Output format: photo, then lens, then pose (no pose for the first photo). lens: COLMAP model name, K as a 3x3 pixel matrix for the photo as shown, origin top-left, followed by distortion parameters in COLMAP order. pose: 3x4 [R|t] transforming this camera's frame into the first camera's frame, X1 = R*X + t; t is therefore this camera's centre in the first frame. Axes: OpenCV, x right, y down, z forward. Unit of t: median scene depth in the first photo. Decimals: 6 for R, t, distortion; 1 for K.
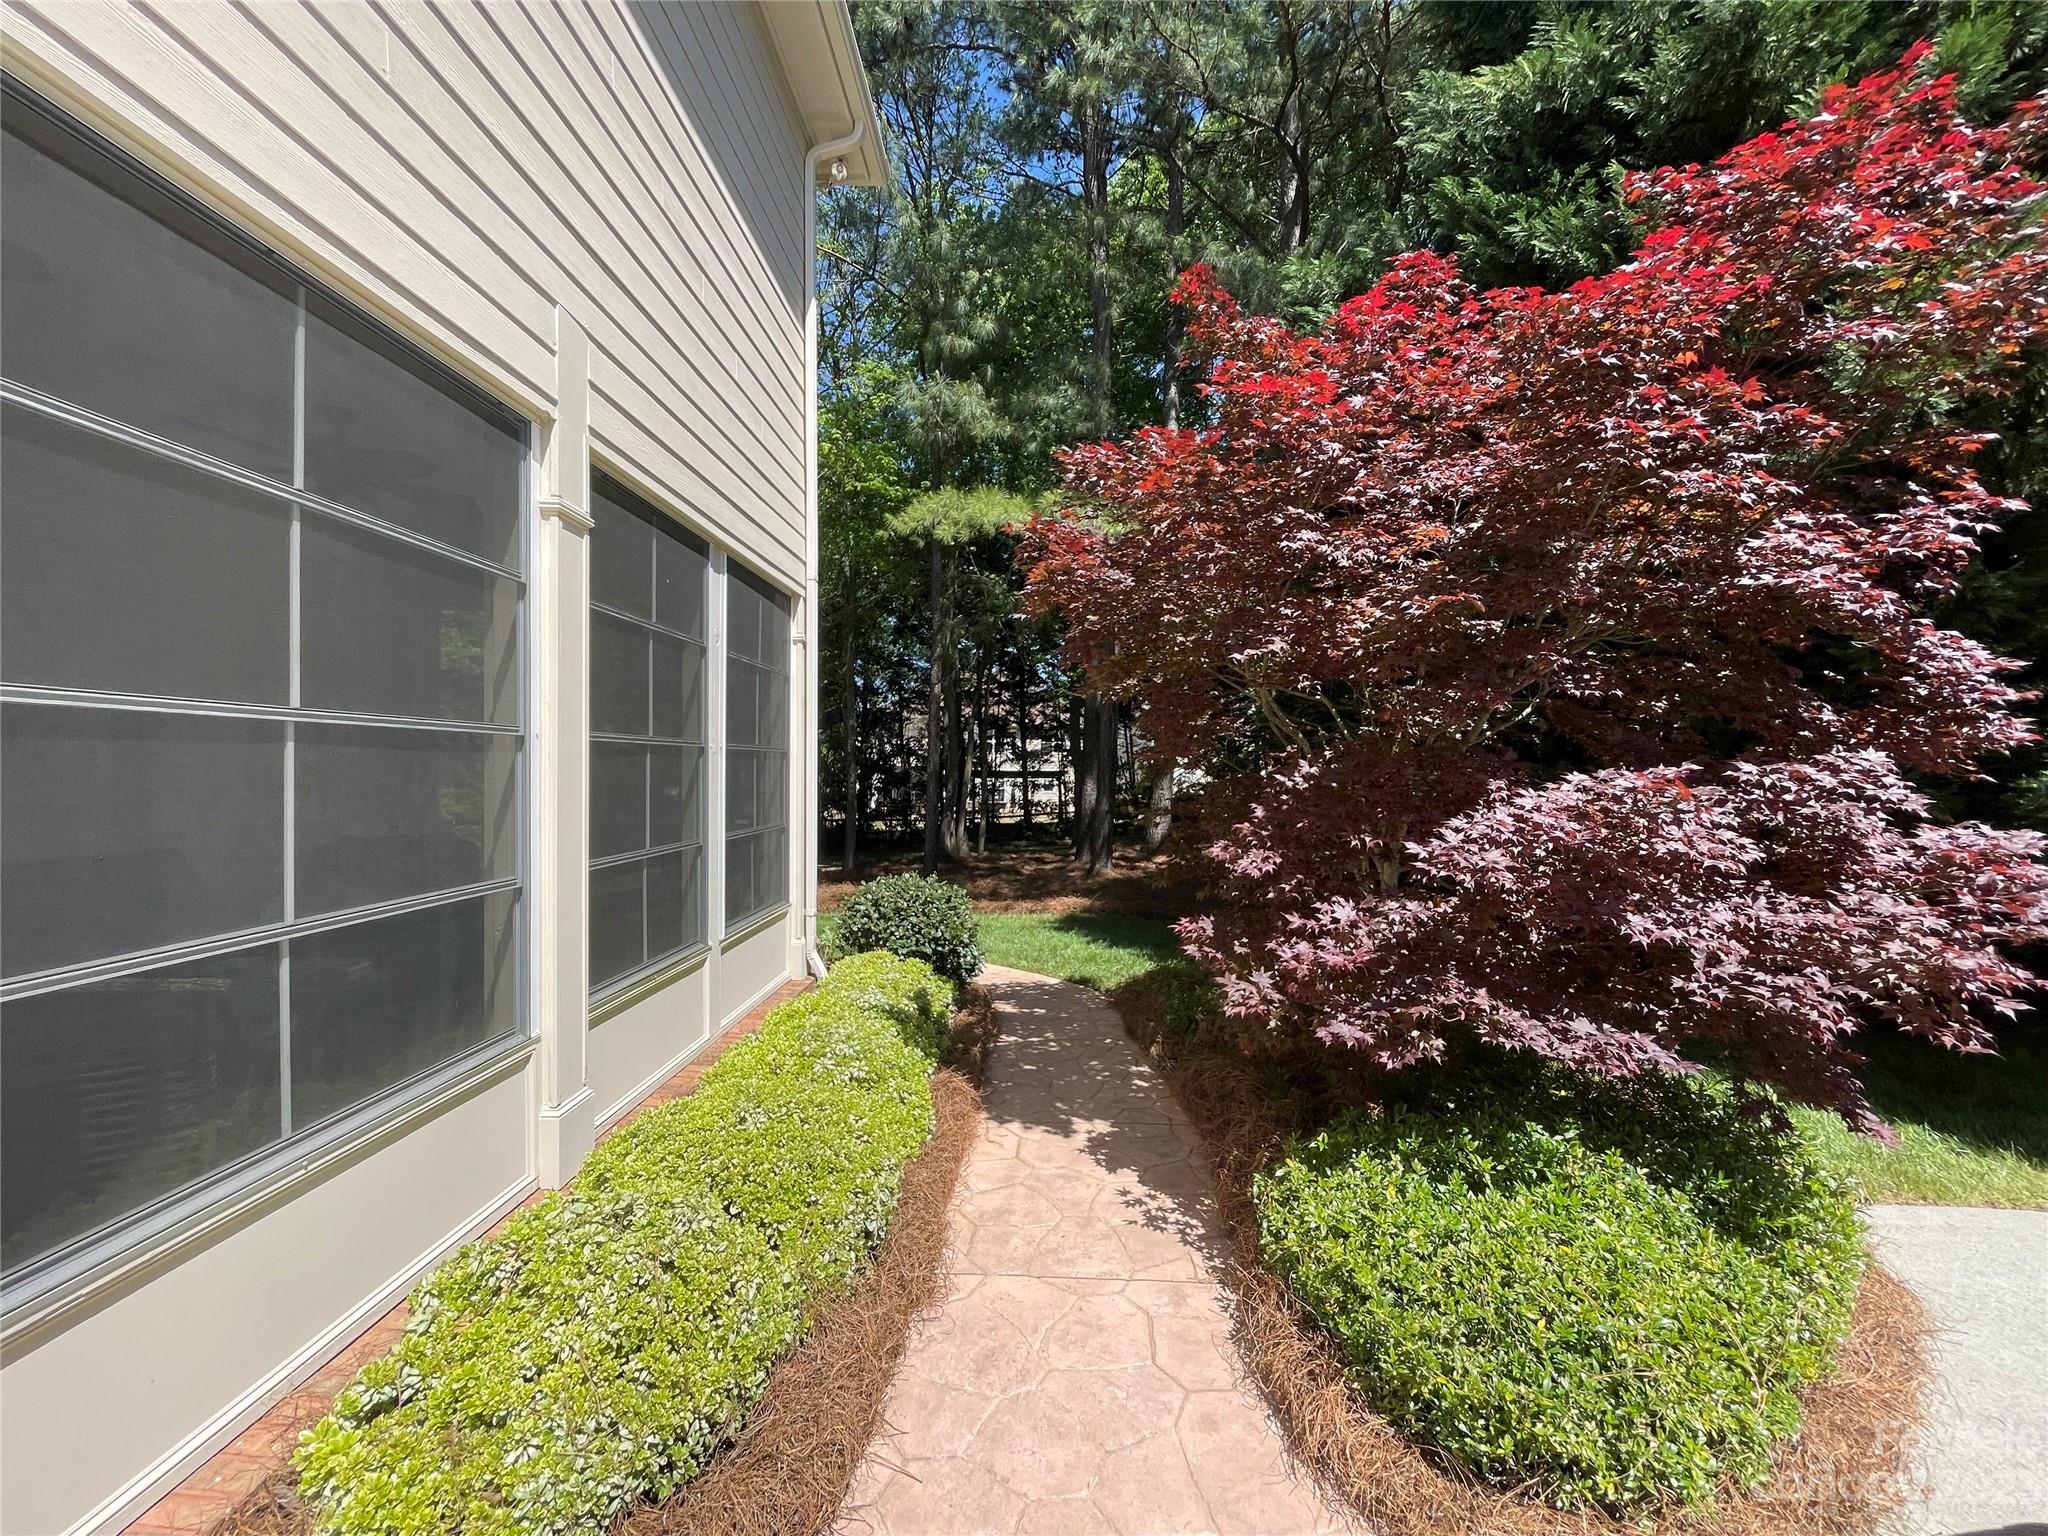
lens RADIAL K [[820.6, 0, 1028.5], [0, 820.6, 777.1], [0, 0, 1]] dist [-0.004117, -0.000158]
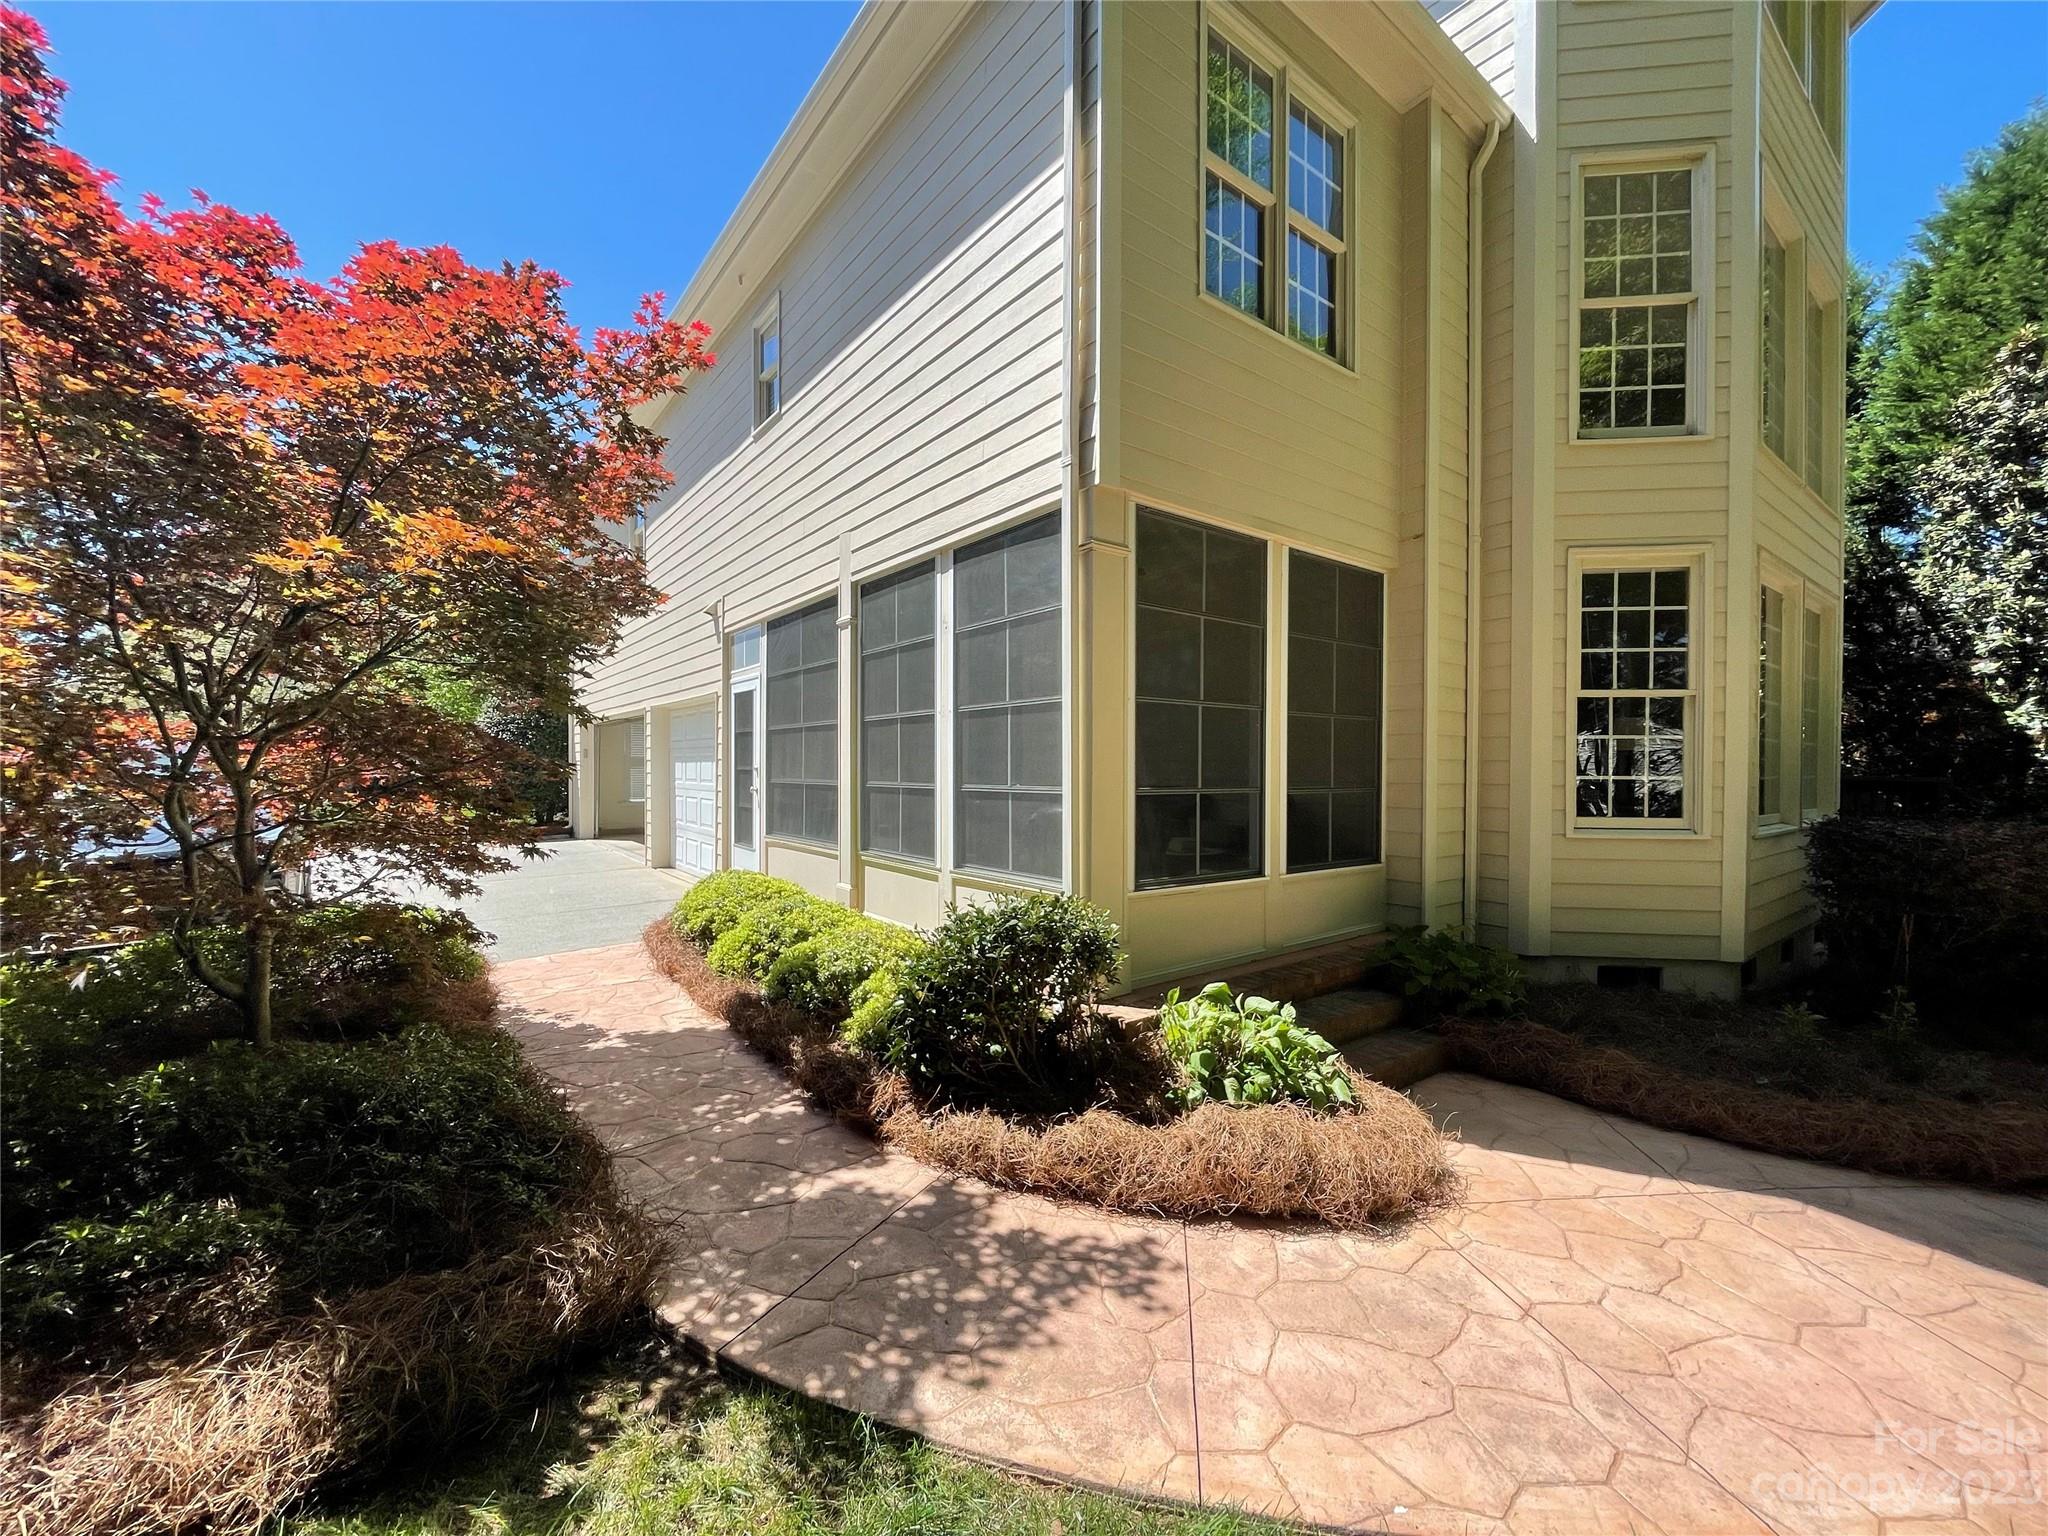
lens RADIAL K [[820.6, 0, 1028.6], [0, 820.6, 769.4], [0, 0, 1]] dist [-0.004117, -0.000158]
pose [[-0.786218, -0.010356, -0.617863, 0.310154], [-0.010678, 0.999938, -0.003173, 0.059889], [0.617858, 0.004103, -0.786279, 2.175967]]
